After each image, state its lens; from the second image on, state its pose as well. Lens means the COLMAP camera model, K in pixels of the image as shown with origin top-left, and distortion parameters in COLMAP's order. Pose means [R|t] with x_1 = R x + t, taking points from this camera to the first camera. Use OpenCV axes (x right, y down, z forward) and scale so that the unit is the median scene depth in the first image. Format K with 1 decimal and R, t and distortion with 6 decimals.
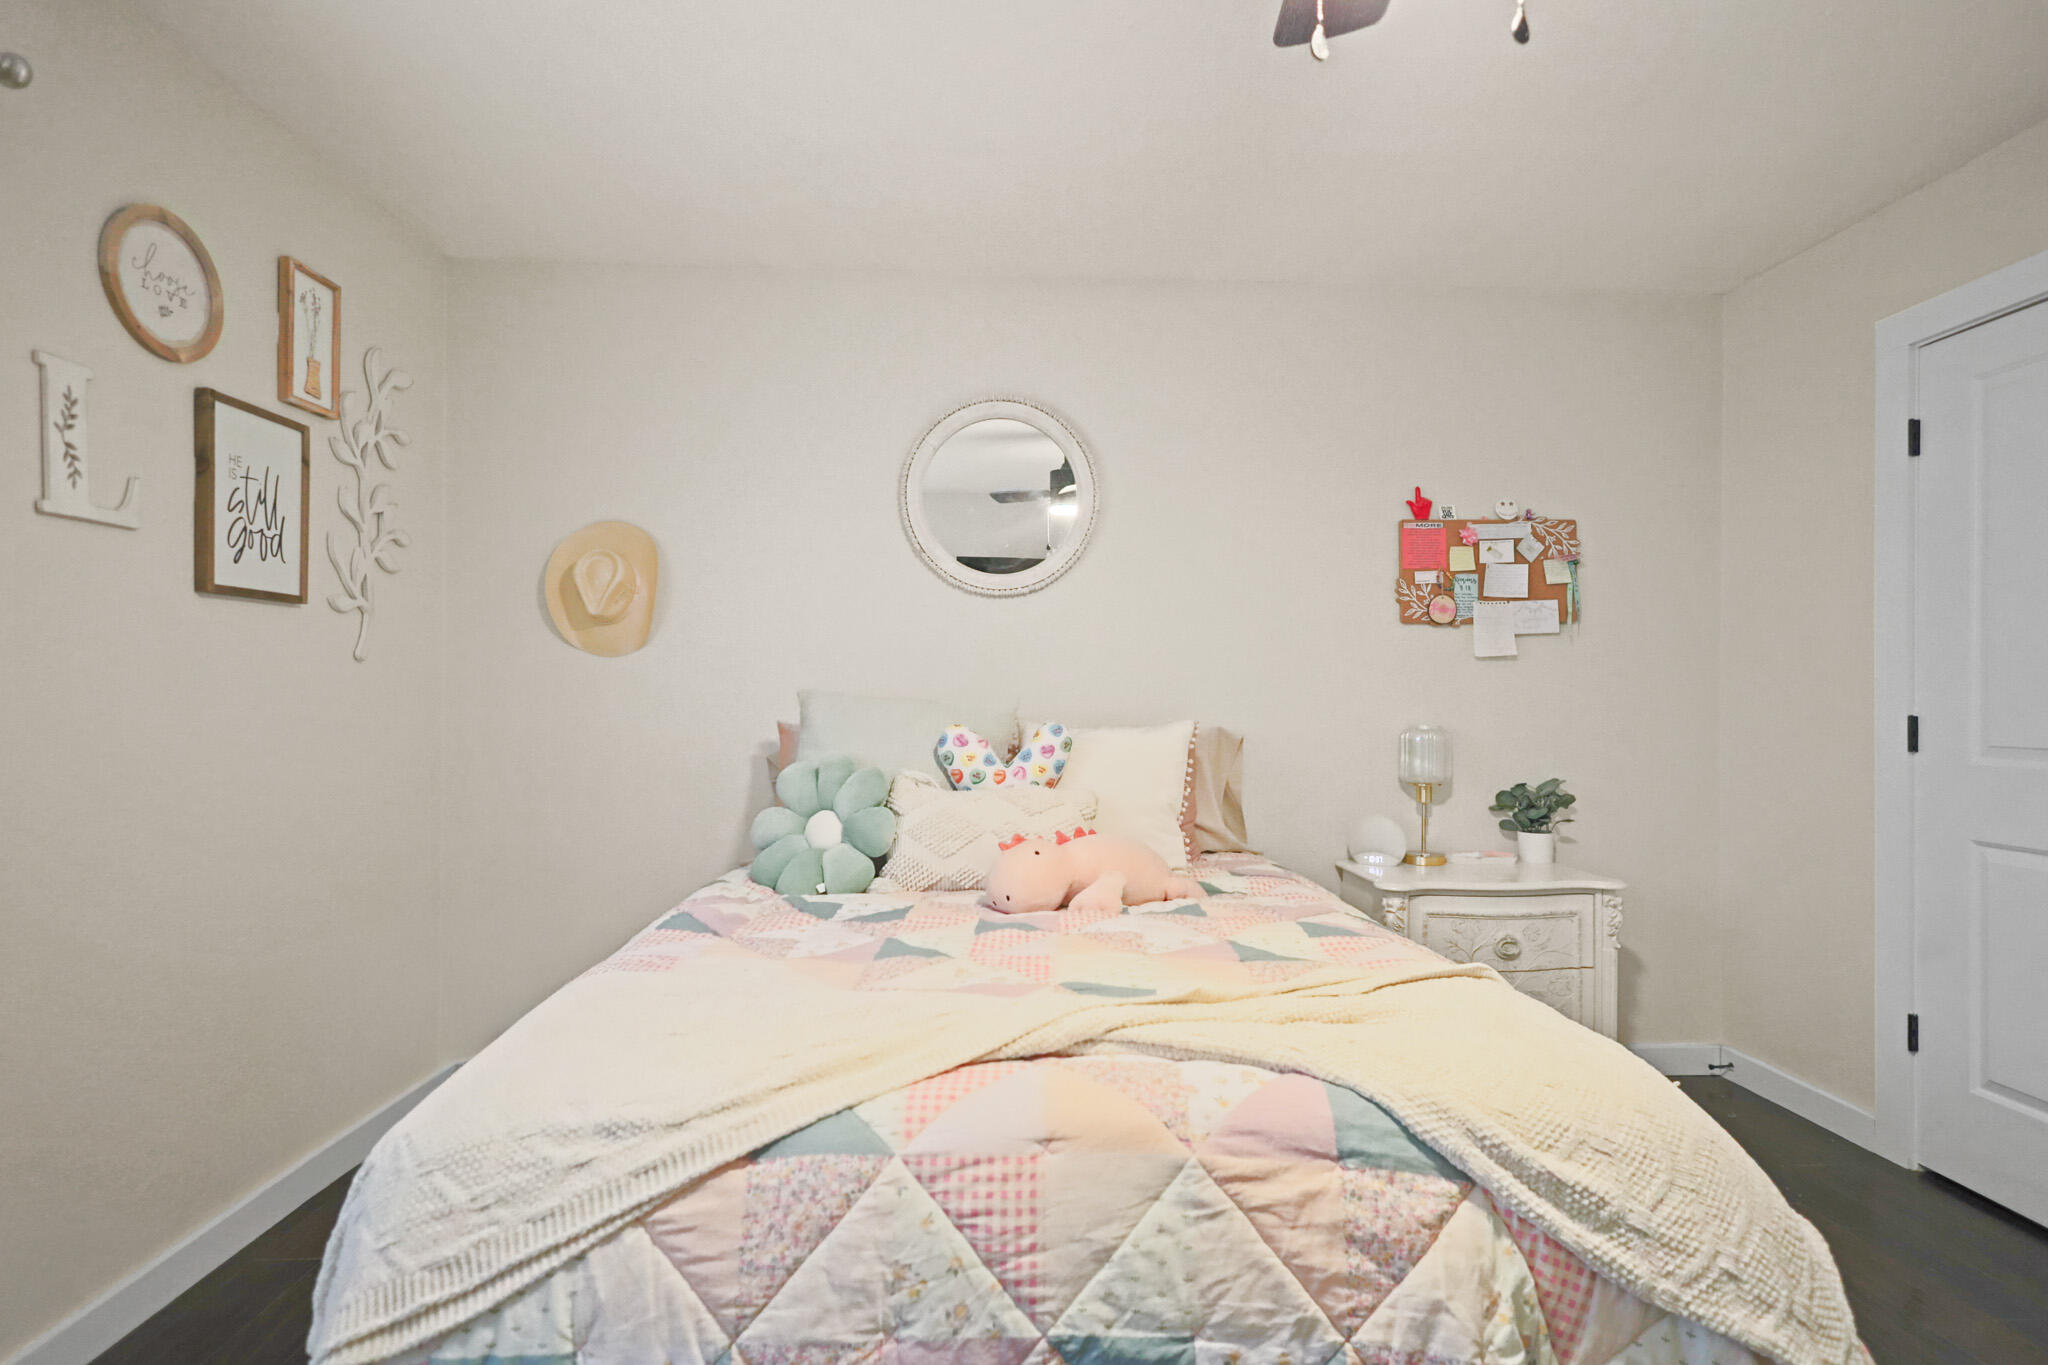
lens RADIAL K [[1014.1, 0, 1022.7], [0, 1014.1, 678.6], [0, 0, 1]] dist [0.003358, 0.000332]
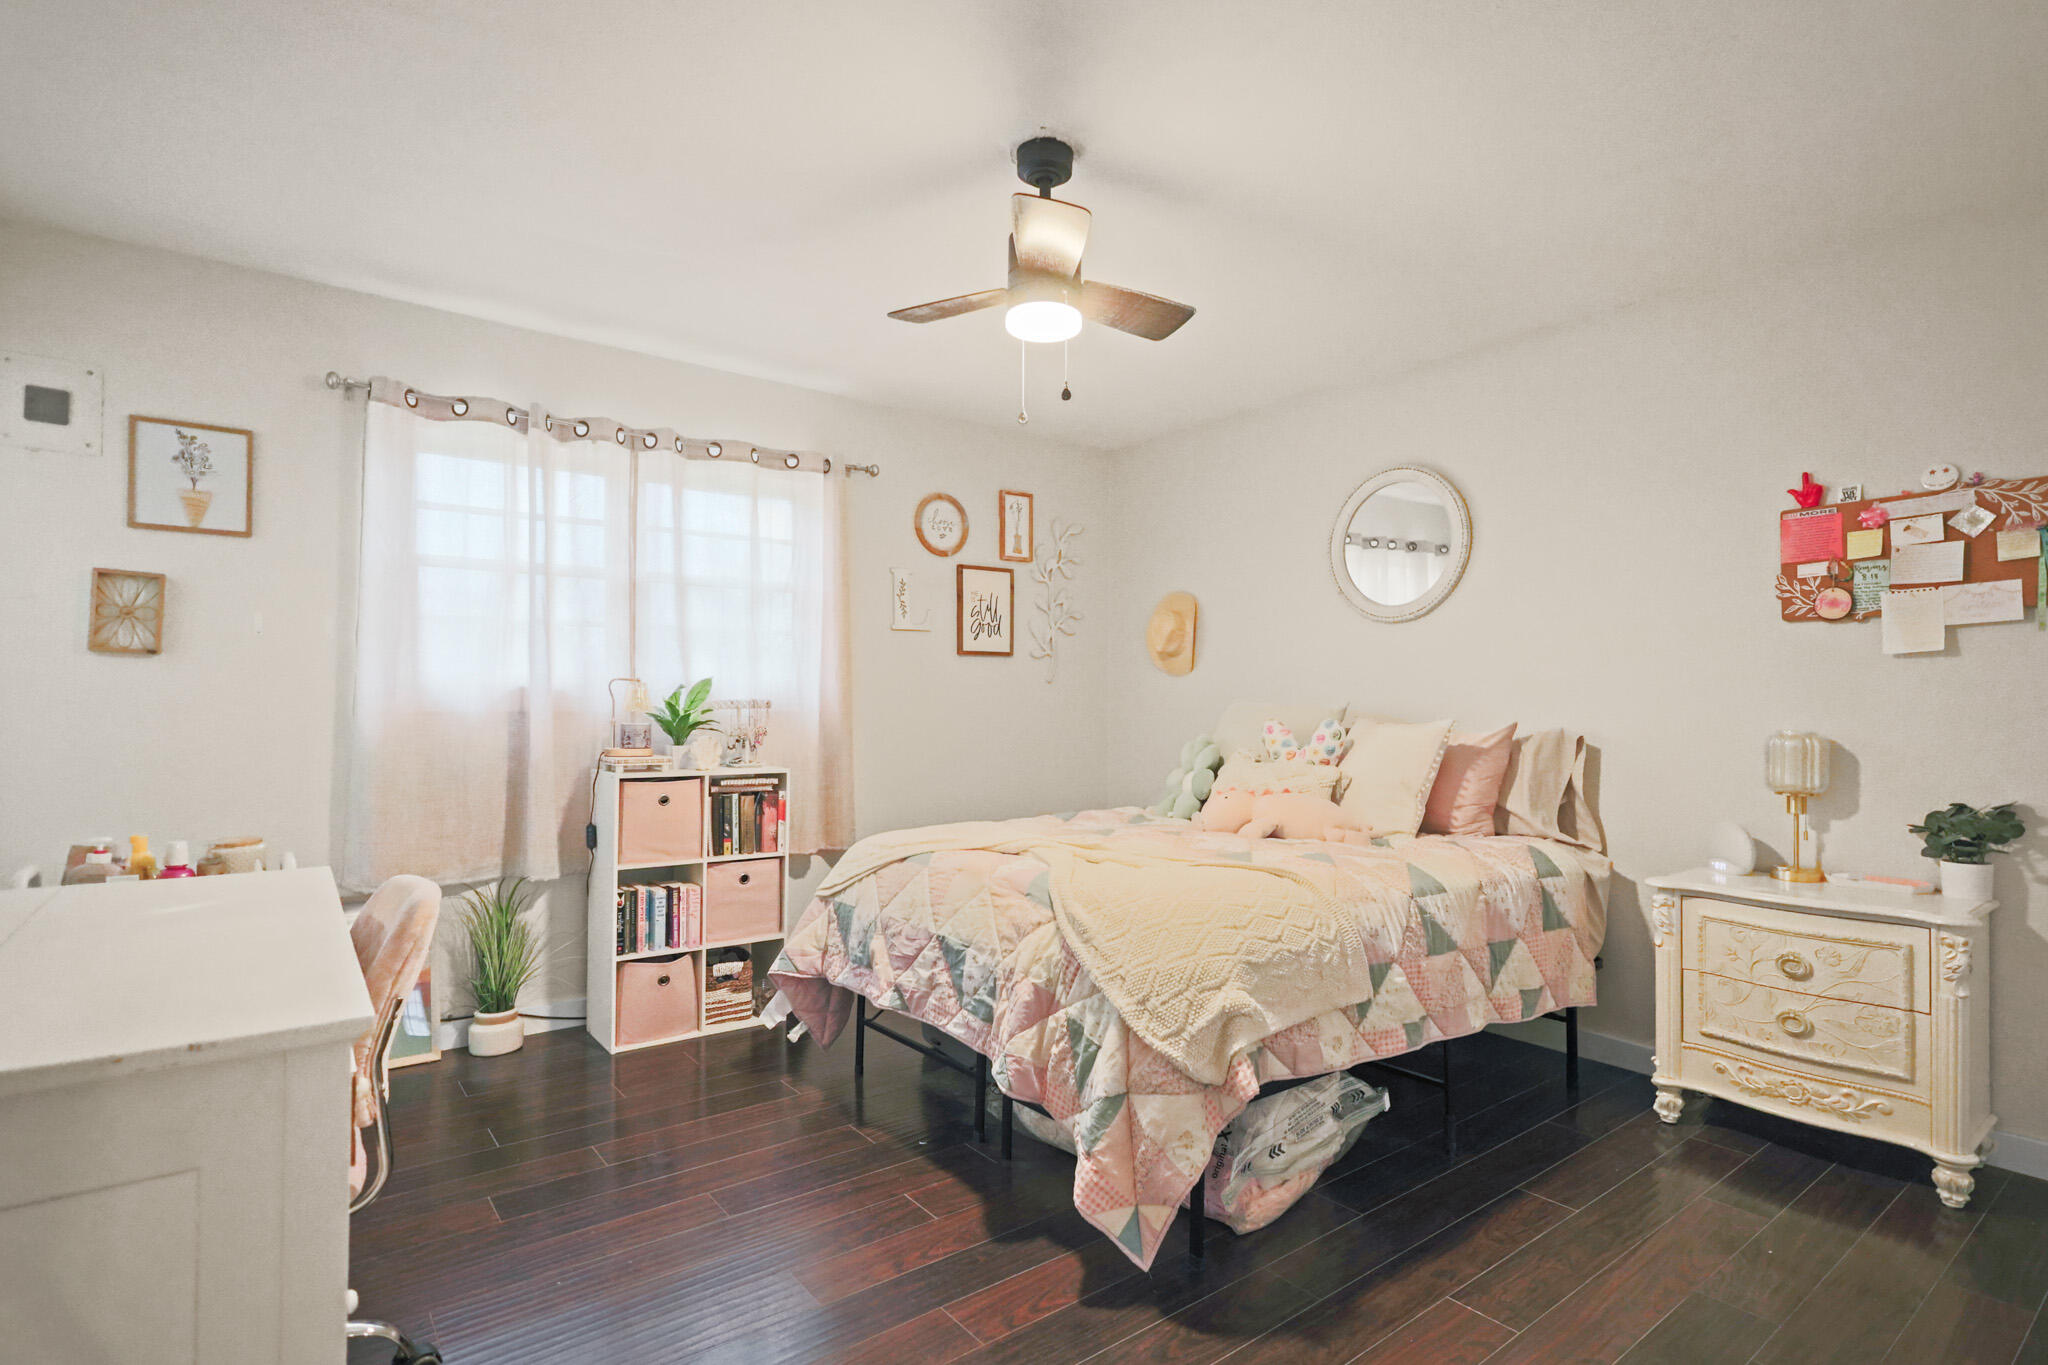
lens RADIAL K [[976.7, 0, 1006.9], [0, 976.7, 677.6], [0, 0, 1]] dist [0.003915, 0.000427]
pose [[0.567842, -0.021605, -0.822854, 0.712037], [0.012160, 0.999767, -0.017858, 0.004444], [0.823048, 0.000134, 0.567972, -0.101731]]
